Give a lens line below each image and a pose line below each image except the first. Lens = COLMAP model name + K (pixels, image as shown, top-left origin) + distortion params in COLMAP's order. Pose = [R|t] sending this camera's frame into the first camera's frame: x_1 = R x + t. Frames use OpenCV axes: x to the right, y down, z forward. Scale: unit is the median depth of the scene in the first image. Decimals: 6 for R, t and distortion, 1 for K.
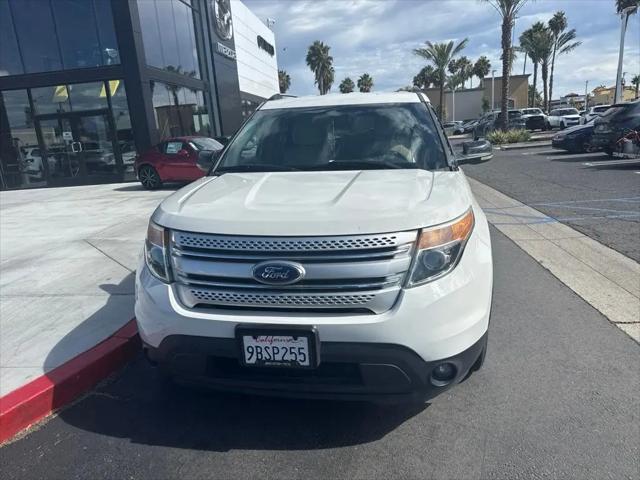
lens RADIAL K [[451.8, 0, 318.1], [0, 451.8, 244.4], [0, 0, 1]] dist [0.046988, -0.057868]
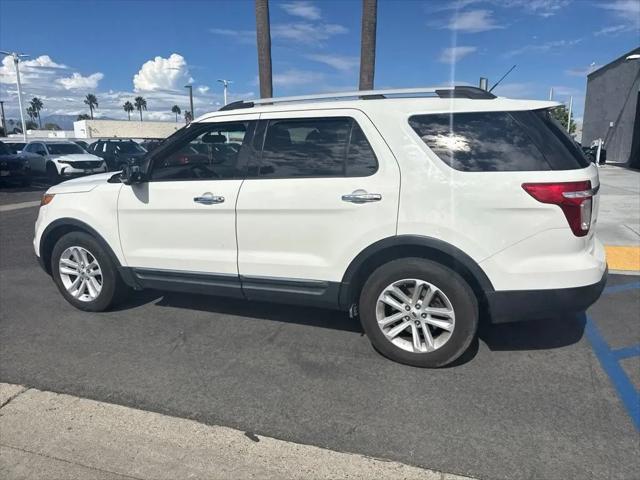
lens RADIAL K [[449.4, 0, 316.6], [0, 449.4, 239.4], [0, 0, 1]] dist [0.041367, -0.047109]
pose [[-0.190828, 0.272282, -0.943105, 1.577088], [-0.215795, 0.925621, 0.310898, -0.589580], [0.957610, 0.262846, -0.117877, 1.909661]]
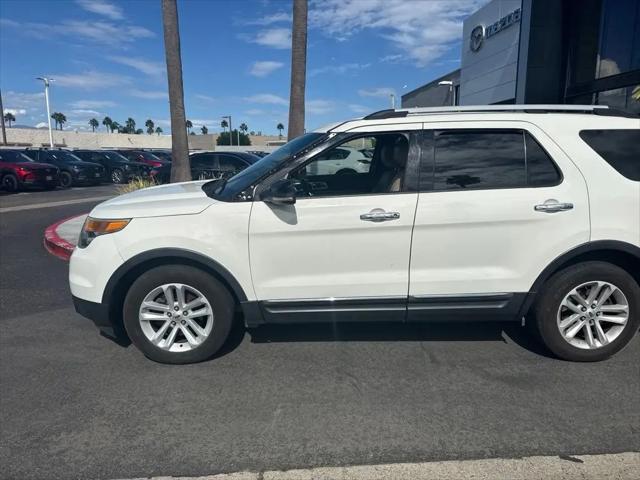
lens RADIAL K [[454.1, 0, 317.1], [0, 454.1, 237.1], [0, 0, 1]] dist [0.039320, -0.056060]
pose [[0.191096, 0.246275, -0.950174, 1.494641], [-0.248209, 0.948677, 0.195968, -0.377333], [0.949671, 0.198393, 0.242416, 1.043853]]
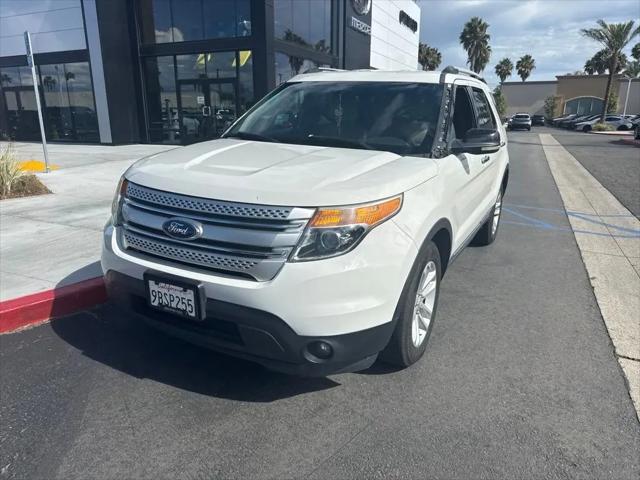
lens RADIAL K [[454.6, 0, 316.6], [0, 454.6, 241.8], [0, 0, 1]] dist [0.003383, -0.003548]
pose [[0.949290, 0.154175, -0.274004, 0.383487], [-0.143037, 0.987879, 0.060301, -0.014040], [0.279980, -0.018050, 0.959836, 0.025744]]
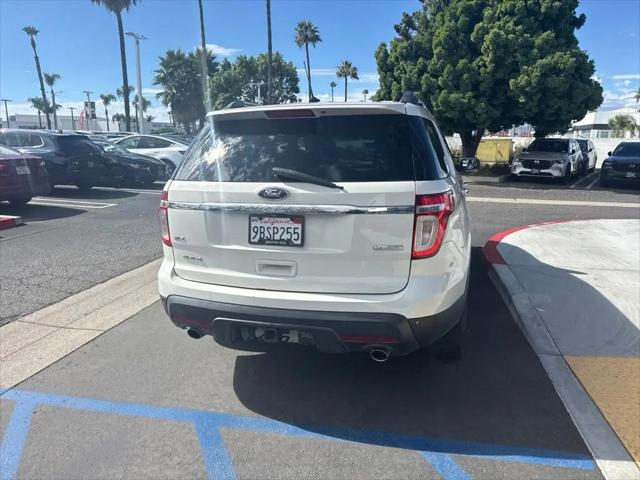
lens RADIAL K [[454.1, 0, 317.1], [0, 454.1, 237.1], [0, 0, 1]] dist [0.039320, -0.056060]
pose [[-0.993064, 0.033951, 0.112569, 0.085963], [0.079076, 0.901387, 0.425733, -0.838978], [-0.087015, 0.431681, -0.897820, 3.229202]]
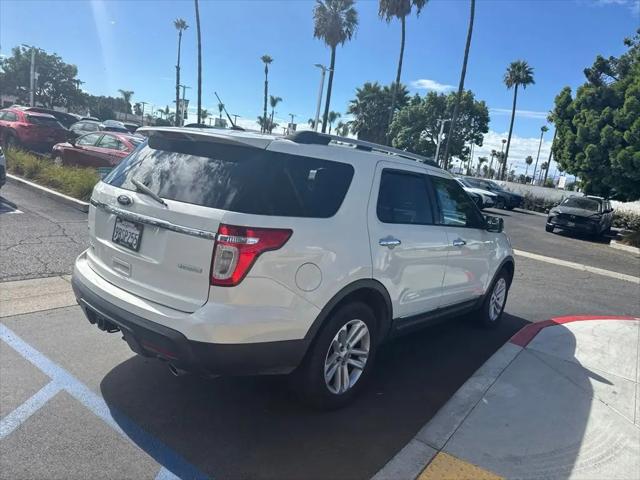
lens RADIAL K [[451.8, 0, 318.1], [0, 451.8, 244.4], [0, 0, 1]] dist [0.046988, -0.057868]
pose [[-0.864929, -0.149670, 0.479059, -0.582830], [0.035330, 0.933975, 0.355586, -0.798170], [-0.500650, 0.324482, -0.802534, 3.034651]]
